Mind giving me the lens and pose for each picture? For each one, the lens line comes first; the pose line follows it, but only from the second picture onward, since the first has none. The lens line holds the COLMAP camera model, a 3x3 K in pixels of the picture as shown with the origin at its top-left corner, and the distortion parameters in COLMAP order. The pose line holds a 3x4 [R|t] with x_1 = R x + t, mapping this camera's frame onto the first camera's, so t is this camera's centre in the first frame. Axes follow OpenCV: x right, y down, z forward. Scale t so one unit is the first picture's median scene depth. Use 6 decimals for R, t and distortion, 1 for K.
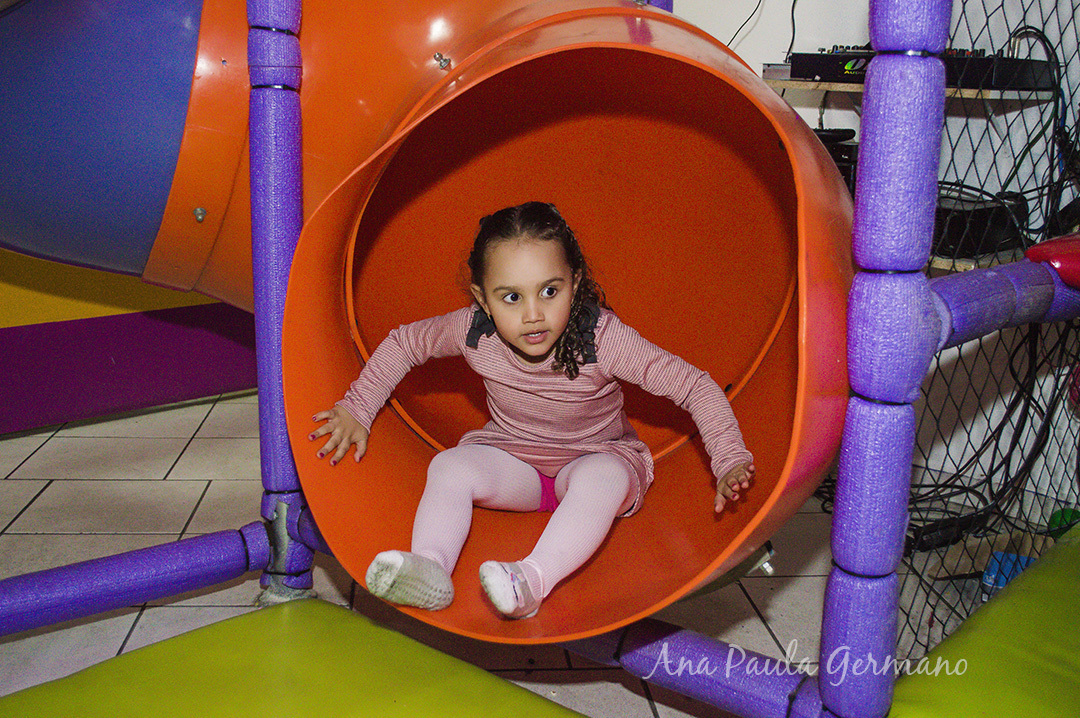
lens RADIAL K [[1252.4, 0, 540.0], [0, 1252.4, 359.0], [0, 0, 1]] dist [-0.002683, 0.005368]
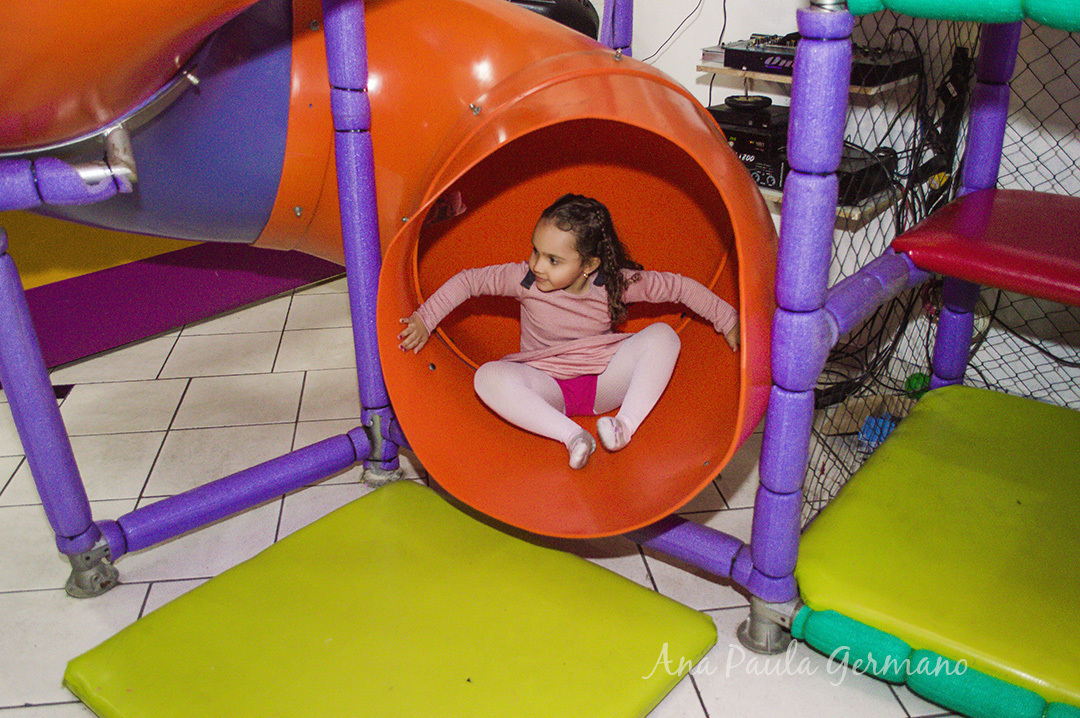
lens RADIAL K [[1021.1, 0, 540.0], [0, 1021.1, 359.0], [0, 0, 1]] dist [-0.013737, -0.002056]
pose [[0.998510, -0.047818, 0.026278, -0.045027], [0.041378, 0.977551, 0.206595, -0.179377], [-0.035567, -0.205200, 0.978074, -0.135850]]
